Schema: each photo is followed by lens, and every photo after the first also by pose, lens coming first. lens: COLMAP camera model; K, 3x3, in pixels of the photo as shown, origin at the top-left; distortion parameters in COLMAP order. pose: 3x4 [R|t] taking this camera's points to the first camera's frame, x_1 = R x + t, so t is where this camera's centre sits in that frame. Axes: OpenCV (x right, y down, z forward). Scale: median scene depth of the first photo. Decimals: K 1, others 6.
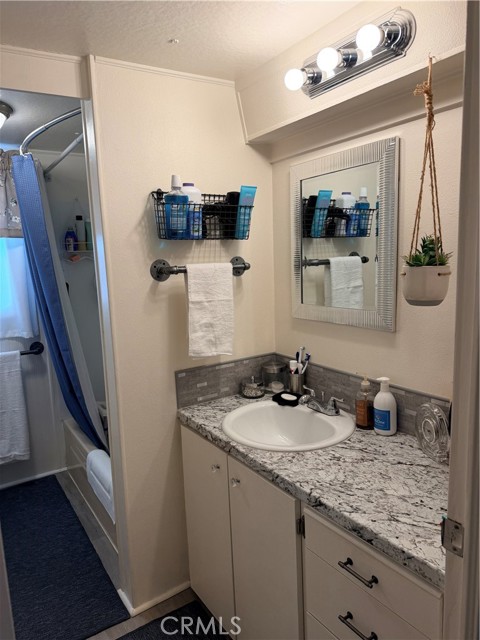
lens RADIAL K [[448.6, 0, 237.7], [0, 448.6, 323.1], [0, 0, 1]] dist [0.076461, -0.093199]
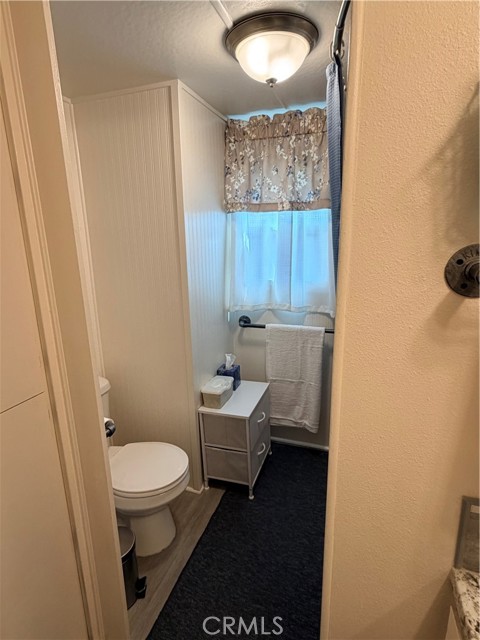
lens RADIAL K [[338.4, 0, 239.8], [0, 338.4, 318.7], [0, 0, 1]] dist [0.005003, 0.000679]
pose [[0.602300, 0.216828, -0.768258, -0.061589], [-0.125386, 0.976154, 0.177203, -0.117884], [0.788361, -0.010401, 0.615125, 0.732951]]
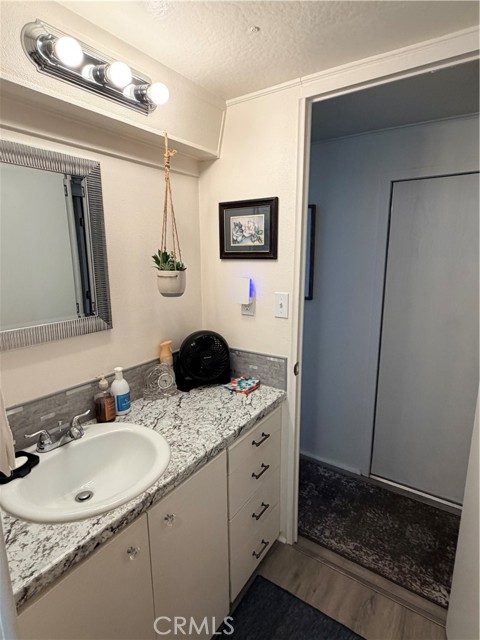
lens RADIAL K [[338.4, 0, 239.3], [0, 338.4, 317.6], [0, 0, 1]] dist [0.005003, 0.000679]
pose [[-0.380770, -0.134109, 0.914893, -0.605937], [0.159233, 0.965135, 0.207746, -0.143392], [-0.910856, 0.224785, -0.346140, 1.014211]]
